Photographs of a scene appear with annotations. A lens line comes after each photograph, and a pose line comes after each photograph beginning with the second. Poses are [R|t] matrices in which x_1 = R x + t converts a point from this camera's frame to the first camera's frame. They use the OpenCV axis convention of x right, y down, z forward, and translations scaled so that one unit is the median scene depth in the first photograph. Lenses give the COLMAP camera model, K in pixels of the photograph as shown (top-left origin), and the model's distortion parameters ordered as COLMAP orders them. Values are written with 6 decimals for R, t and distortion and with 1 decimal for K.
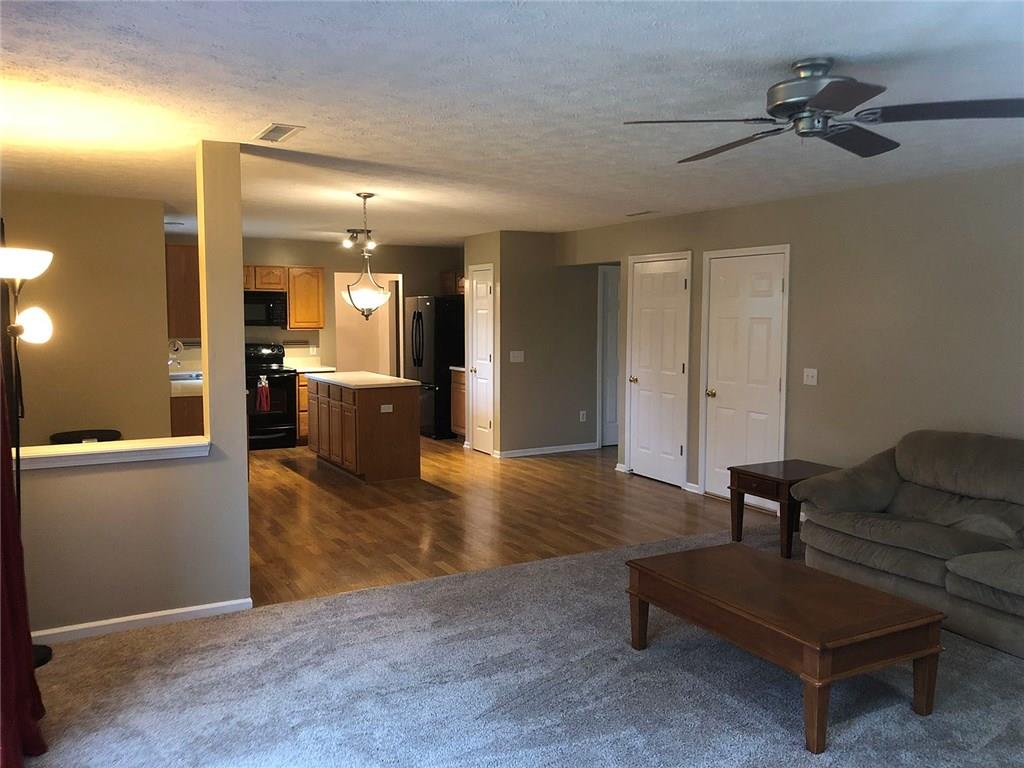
lens RADIAL K [[860.6, 0, 512.0], [0, 860.6, 384.0], [0, 0, 1]] dist [0.002393, -0.005552]
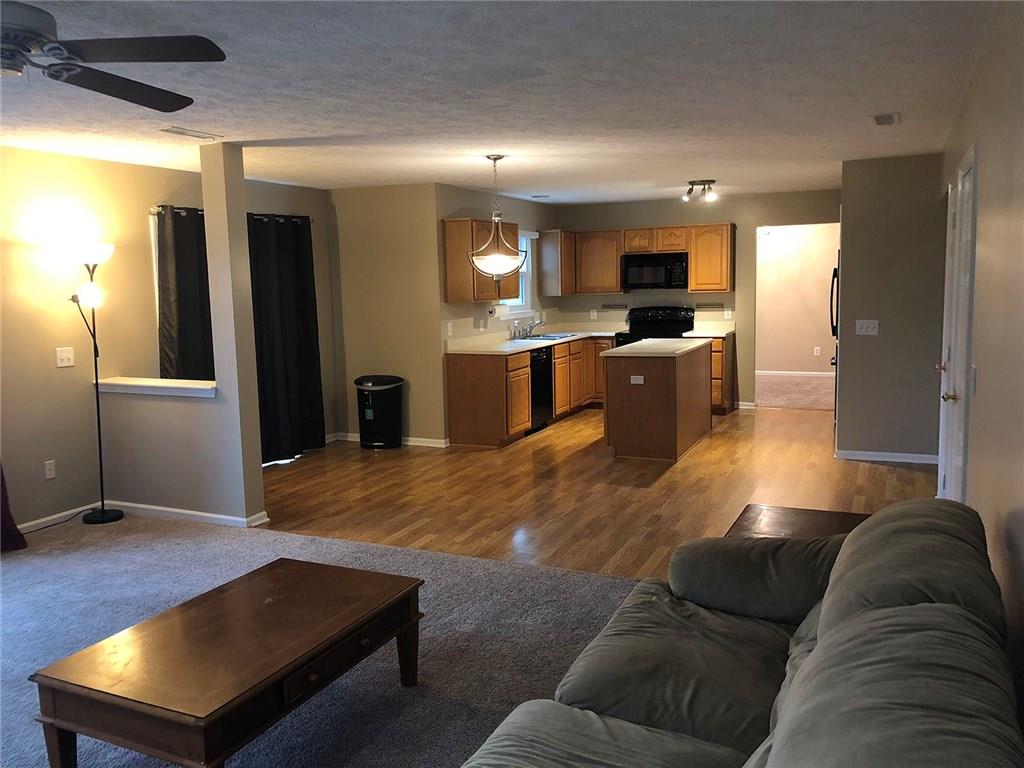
lens RADIAL K [[840.8, 0, 472.2], [0, 840.8, 382.9], [0, 0, 1]] dist [0.069828, -0.000370]
pose [[0.569782, 0.086568, -0.817223, 0.417015], [-0.046555, 0.996239, 0.073072, -0.021871], [0.820476, -0.003589, 0.571670, 0.289351]]
